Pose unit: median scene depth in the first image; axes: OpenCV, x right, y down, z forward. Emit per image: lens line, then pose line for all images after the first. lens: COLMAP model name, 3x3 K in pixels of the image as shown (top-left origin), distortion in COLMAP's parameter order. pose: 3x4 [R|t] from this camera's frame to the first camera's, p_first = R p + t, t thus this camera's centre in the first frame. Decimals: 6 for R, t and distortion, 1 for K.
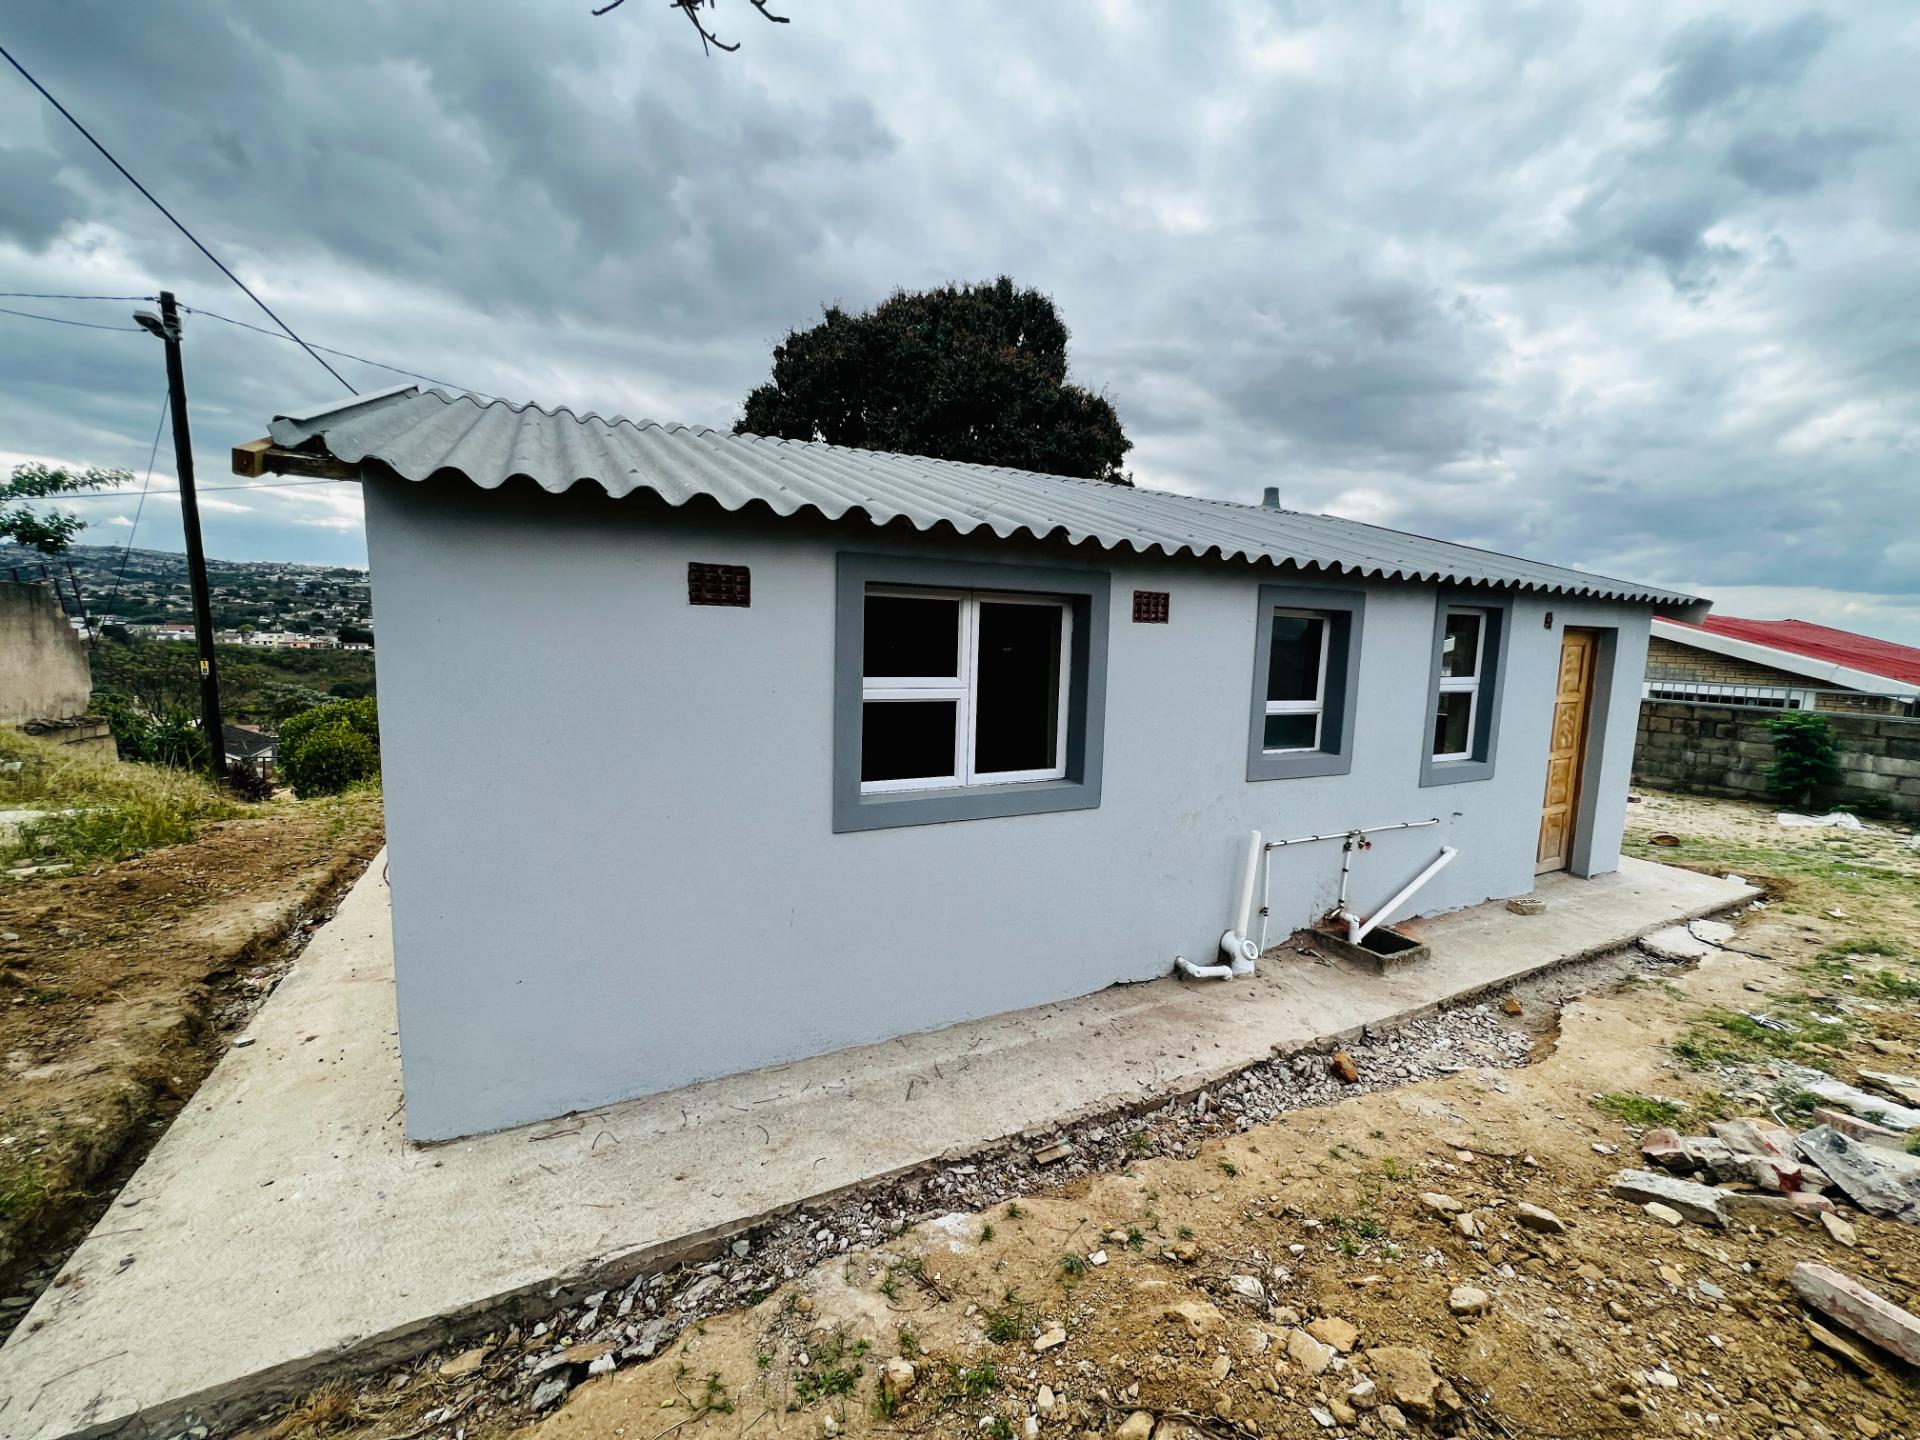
lens RADIAL K [[770.2, 0, 980.6], [0, 770.2, 724.1], [0, 0, 1]] dist [-0.002209, 0.000541]
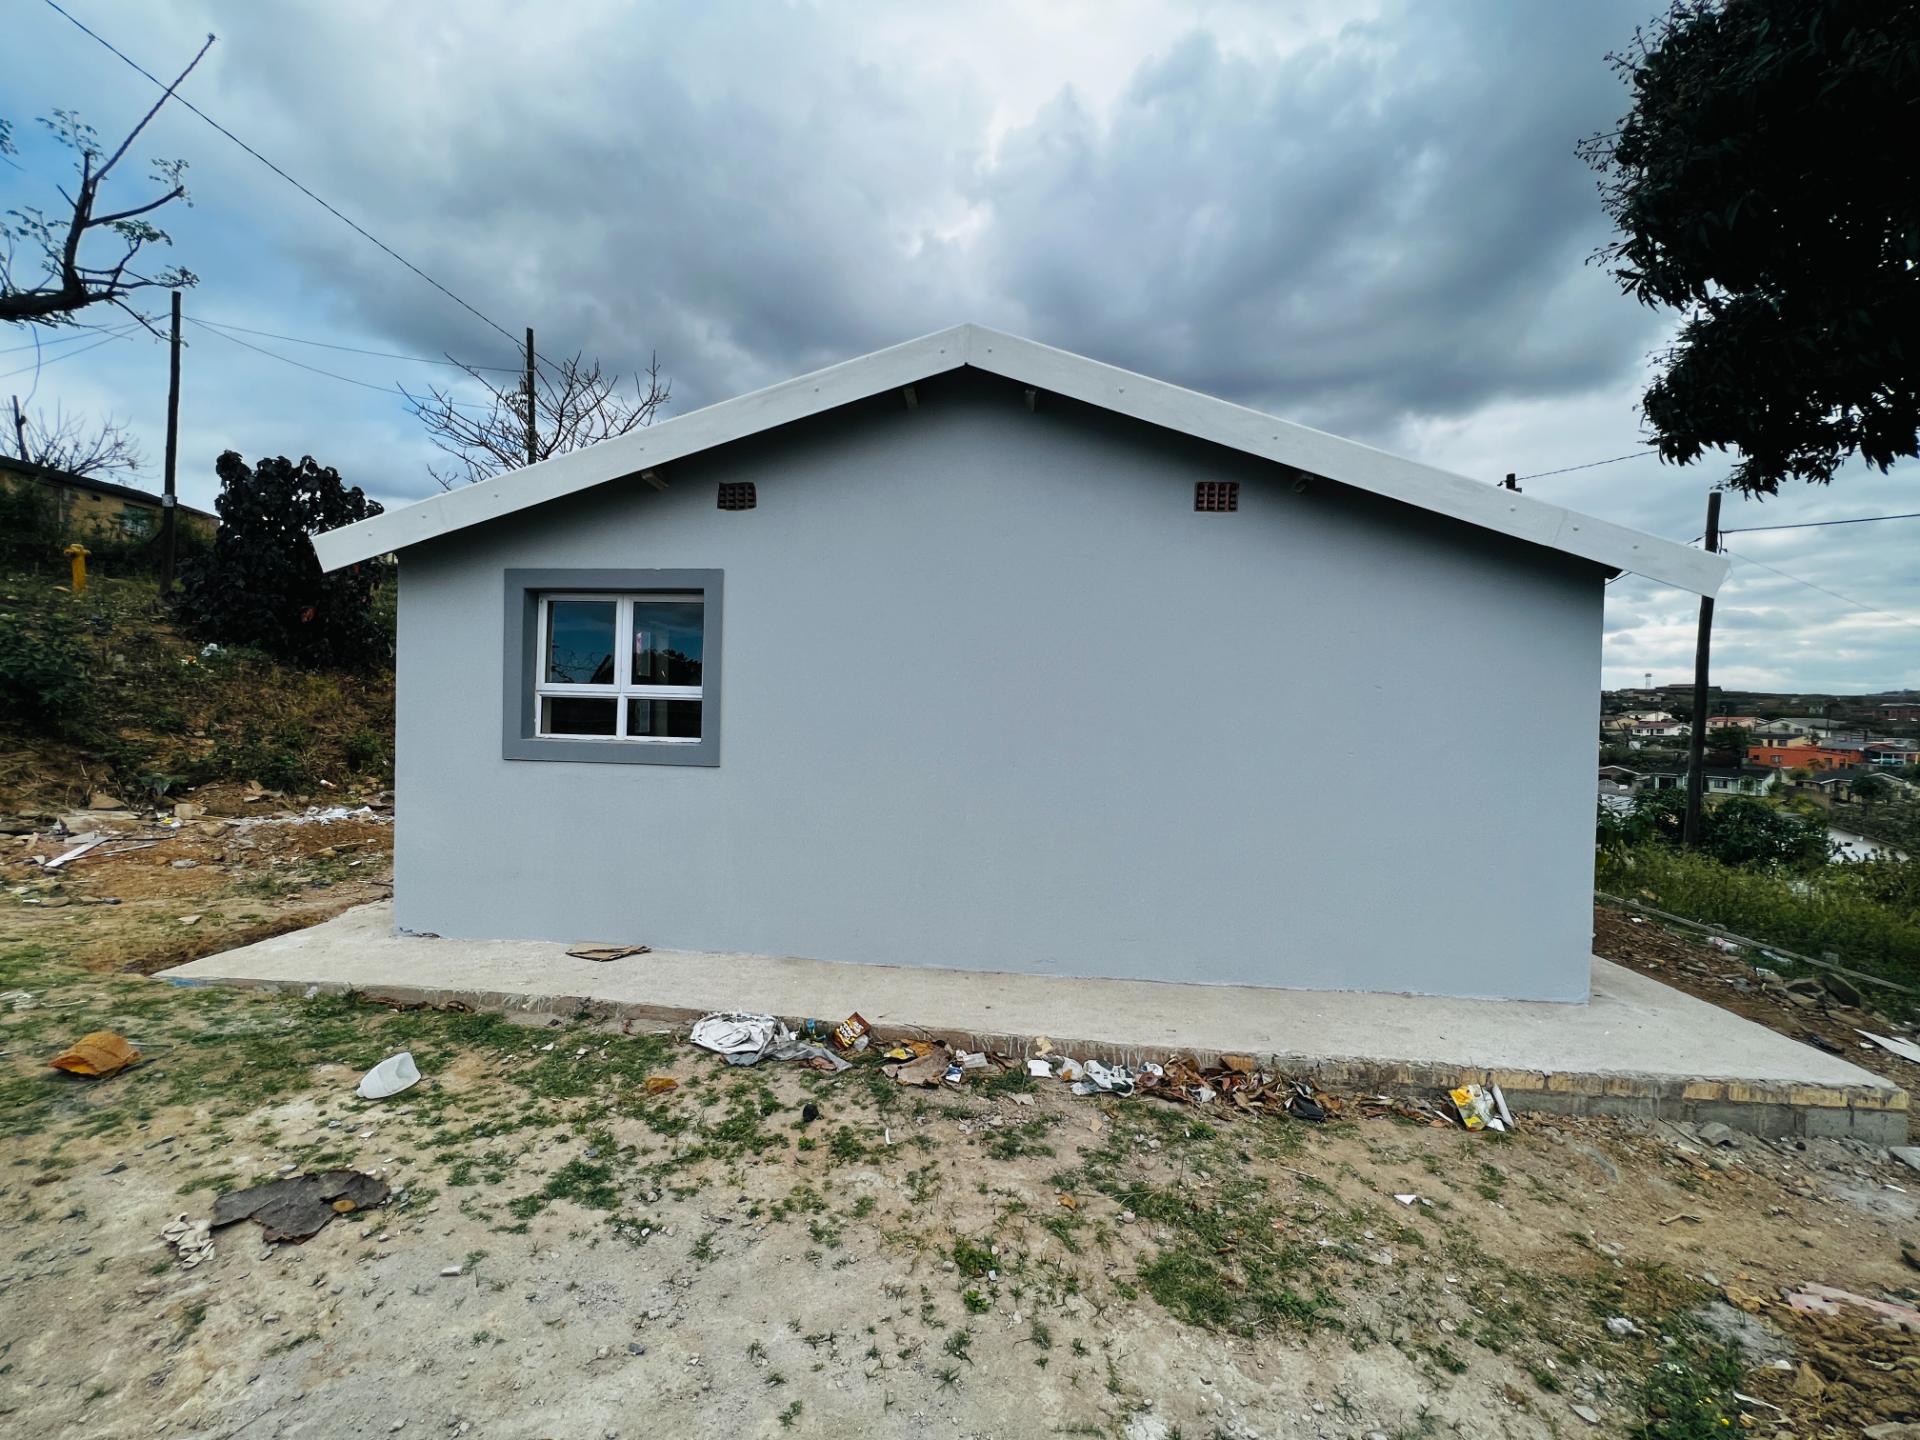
lens RADIAL K [[770.2, 0, 994.7], [0, 770.2, 735.6], [0, 0, 1]] dist [-0.002209, 0.000541]
pose [[-0.561730, -0.034226, -0.826612, 2.355688], [-0.136700, 0.989250, 0.051935, -0.204595], [0.815949, 0.142171, -0.560371, 3.734544]]
